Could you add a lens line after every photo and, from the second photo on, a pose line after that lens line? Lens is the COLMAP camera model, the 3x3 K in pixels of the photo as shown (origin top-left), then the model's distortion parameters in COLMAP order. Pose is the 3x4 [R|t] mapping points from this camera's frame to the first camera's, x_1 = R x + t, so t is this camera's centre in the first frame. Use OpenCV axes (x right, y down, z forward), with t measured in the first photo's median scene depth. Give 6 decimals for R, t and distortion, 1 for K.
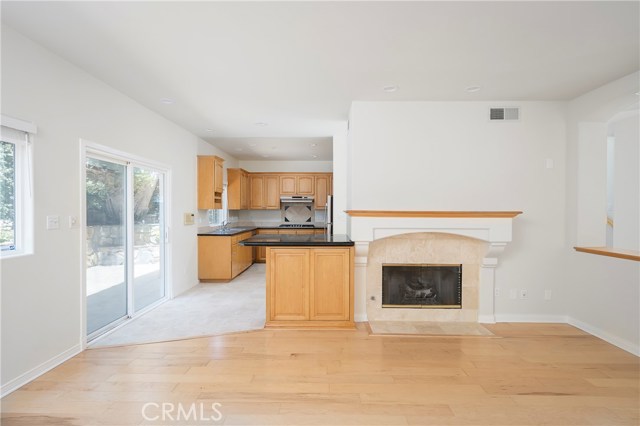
lens RADIAL K [[328.2, 0, 317.1], [0, 328.2, 214.1], [0, 0, 1]] dist [-0.000462, -0.000128]
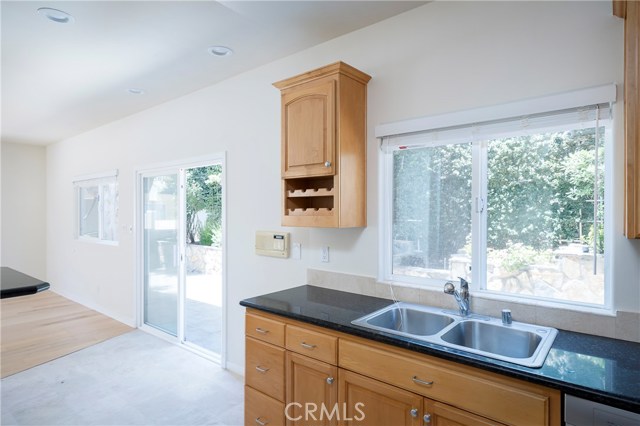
lens RADIAL K [[366.8, 0, 322.1], [0, 366.8, 210.0], [0, 0, 1]] dist [0.007681, 0.004152]
pose [[-0.617281, -0.005069, -0.786726, -0.012610], [-0.012770, 0.999912, 0.003577, -0.051691], [0.786639, 0.012254, -0.617292, 1.959137]]
